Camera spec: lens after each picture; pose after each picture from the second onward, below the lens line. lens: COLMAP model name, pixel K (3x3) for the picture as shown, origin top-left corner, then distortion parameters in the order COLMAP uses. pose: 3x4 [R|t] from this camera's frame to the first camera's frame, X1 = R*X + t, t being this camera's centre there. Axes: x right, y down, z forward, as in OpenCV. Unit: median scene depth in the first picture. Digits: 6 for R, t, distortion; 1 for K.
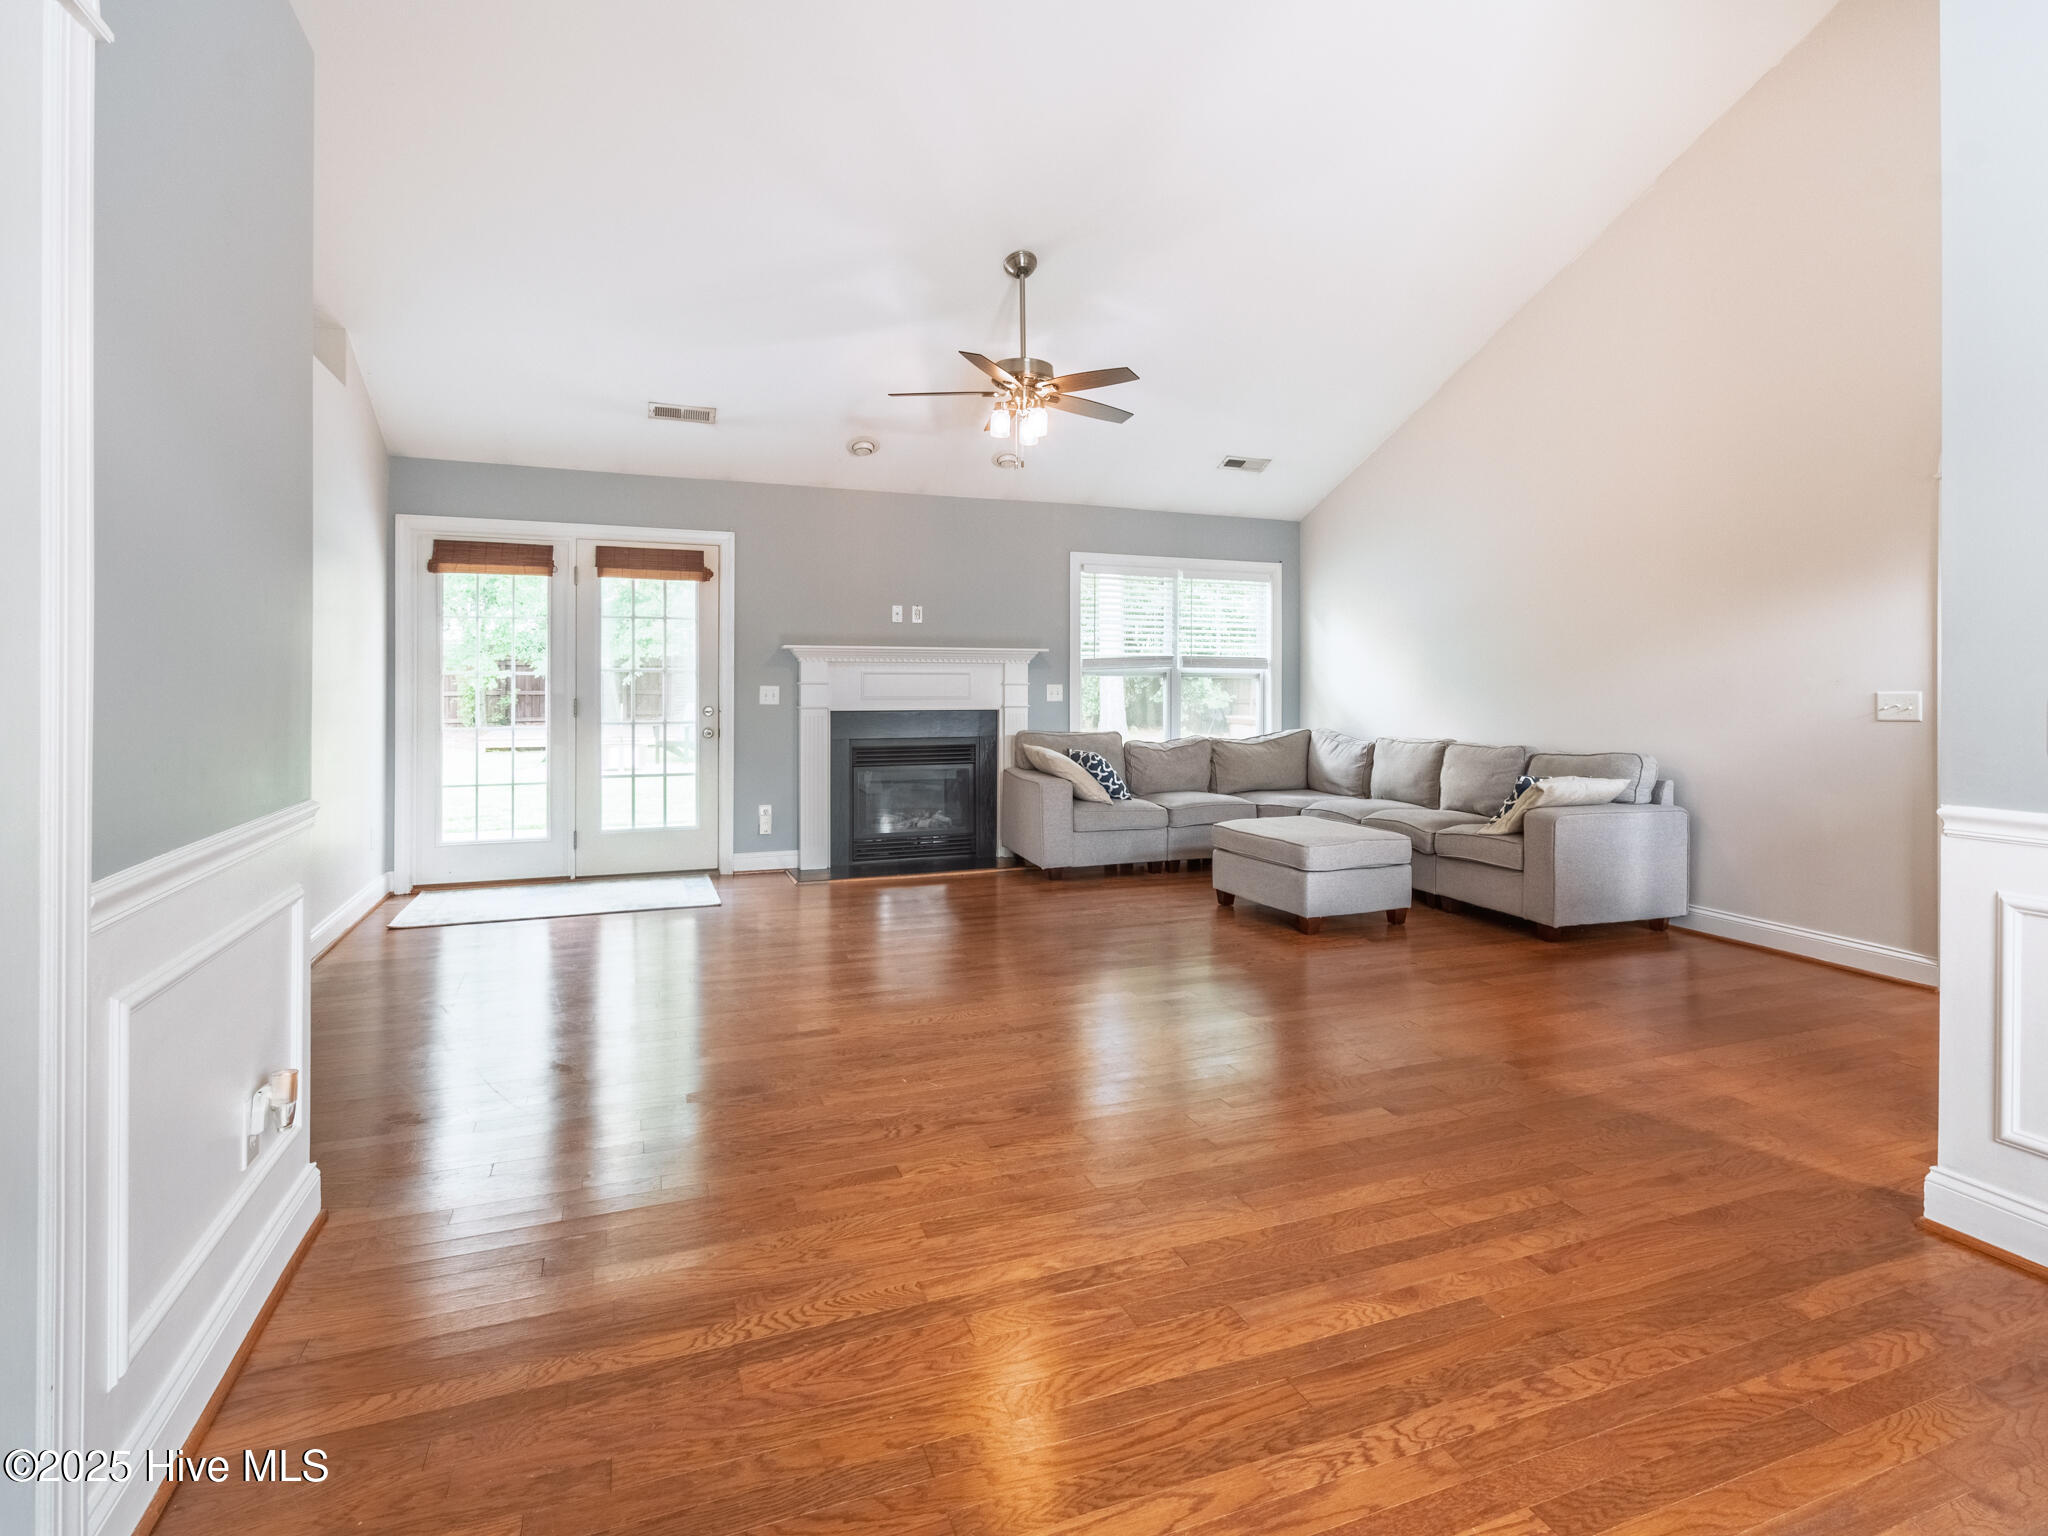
lens RADIAL K [[1048.5, 0, 1023.0], [0, 1048.5, 692.9], [0, 0, 1]] dist [0.000074, -0.000273]
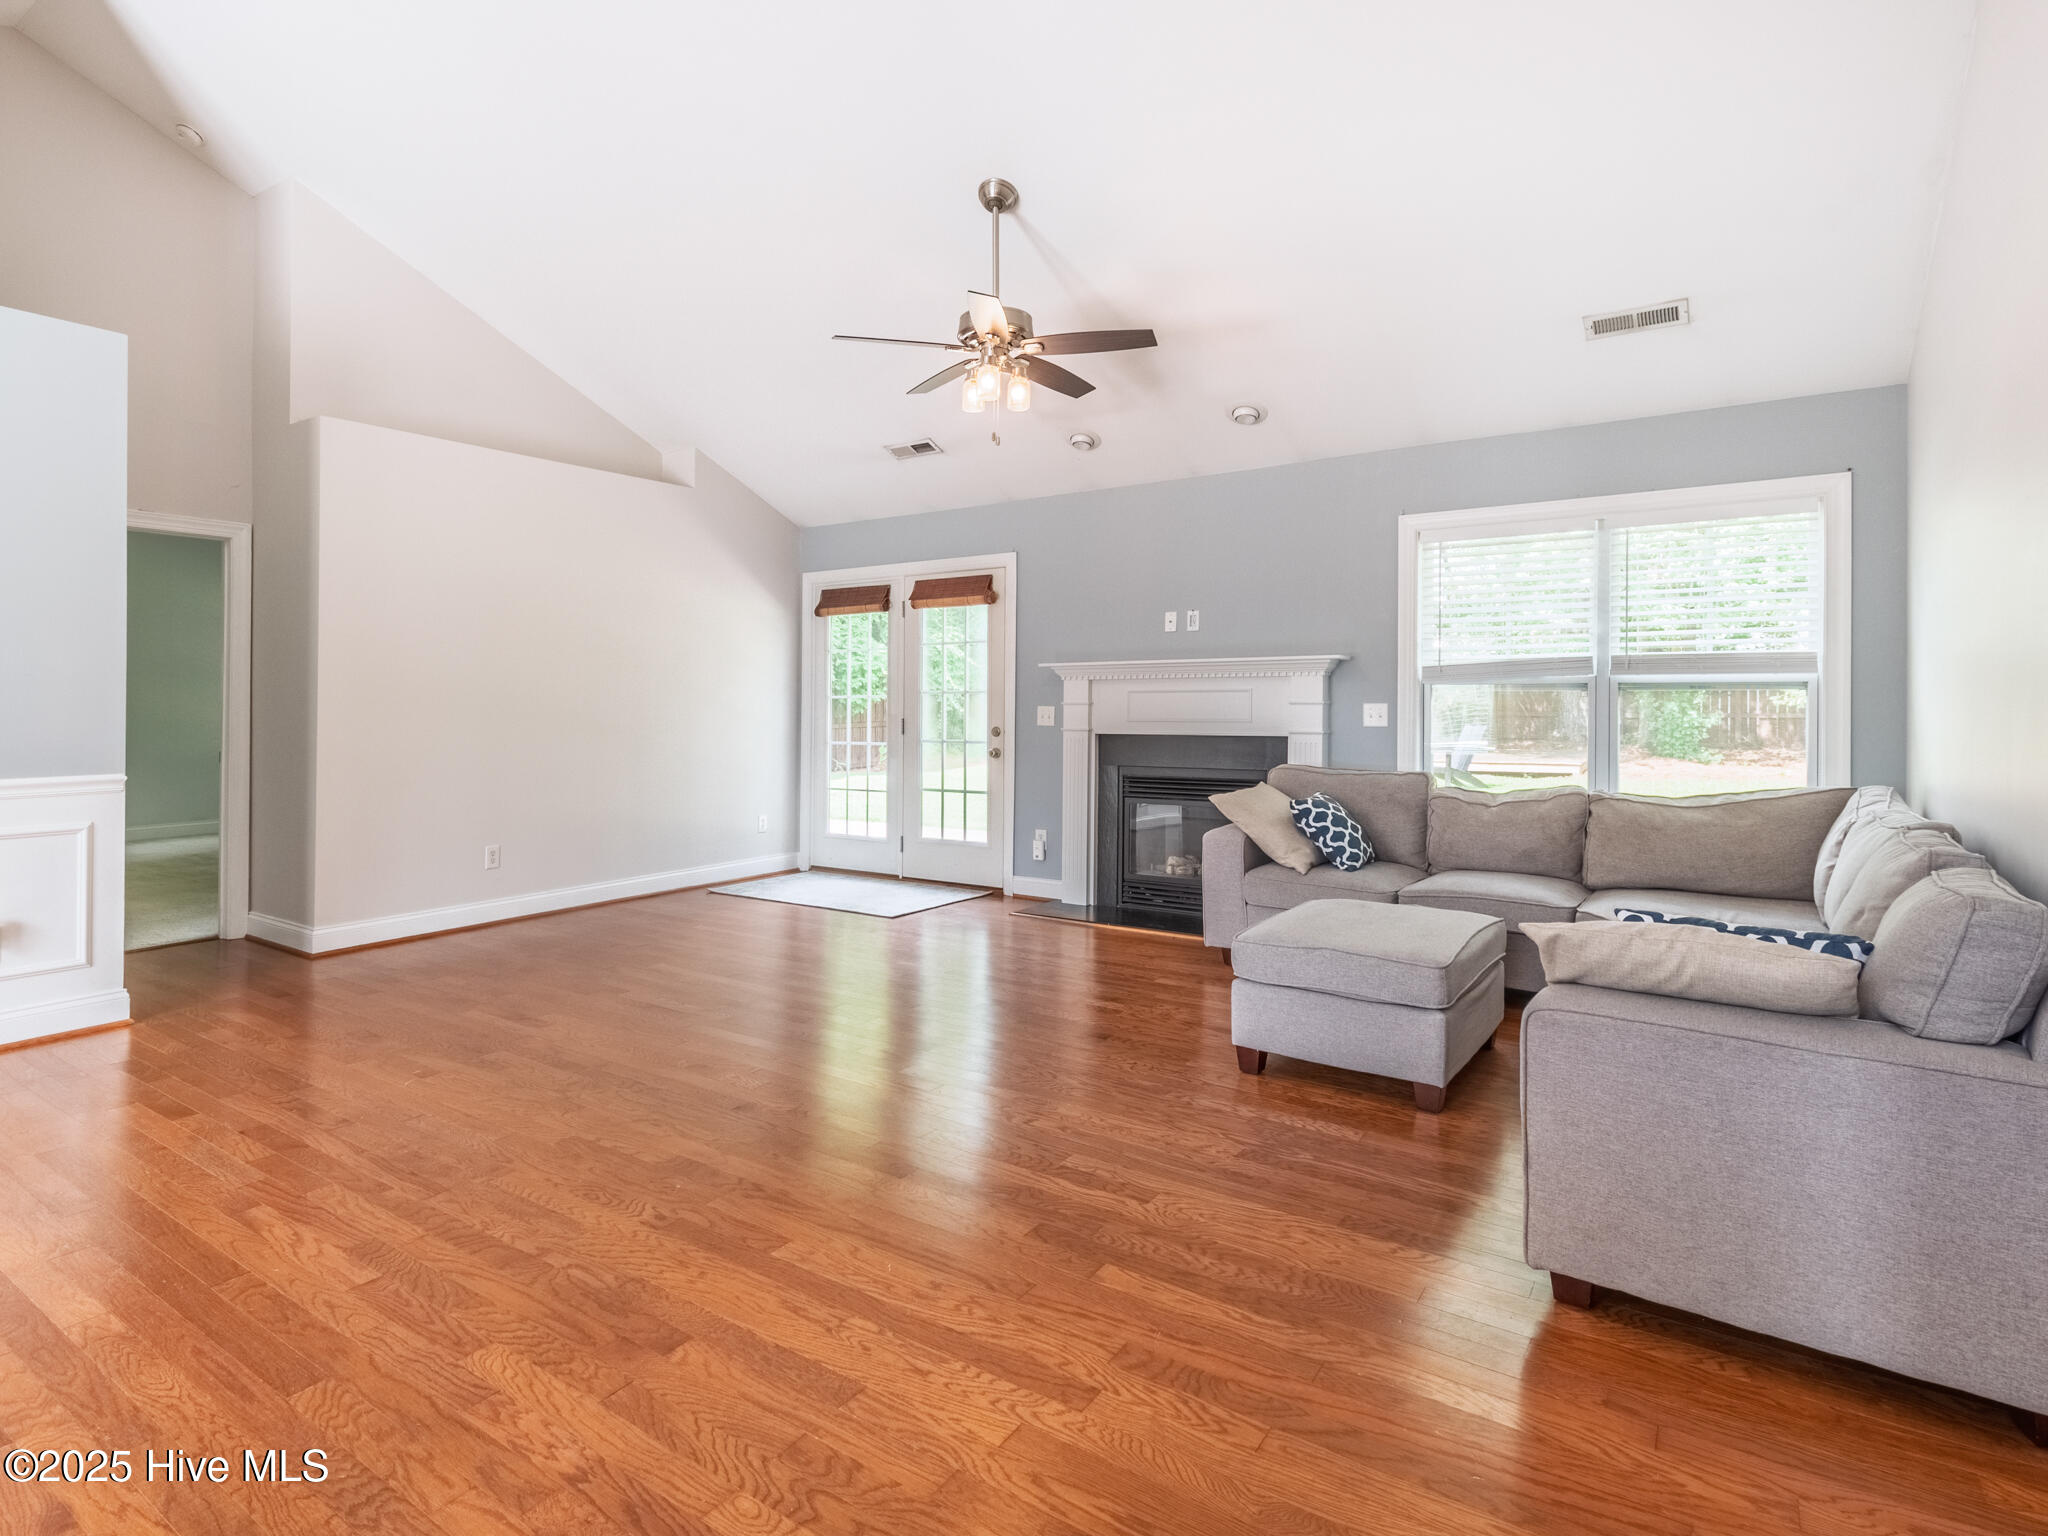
lens RADIAL K [[1060.5, 0, 1014.9], [0, 1060.5, 712.3], [0, 0, 1]] dist [0.001315, -0.001013]
pose [[0.568390, 0.001724, -0.822757, 0.552041], [-0.001826, 0.999998, 0.000834, -0.002262], [0.822757, 0.001029, 0.568392, 0.428992]]
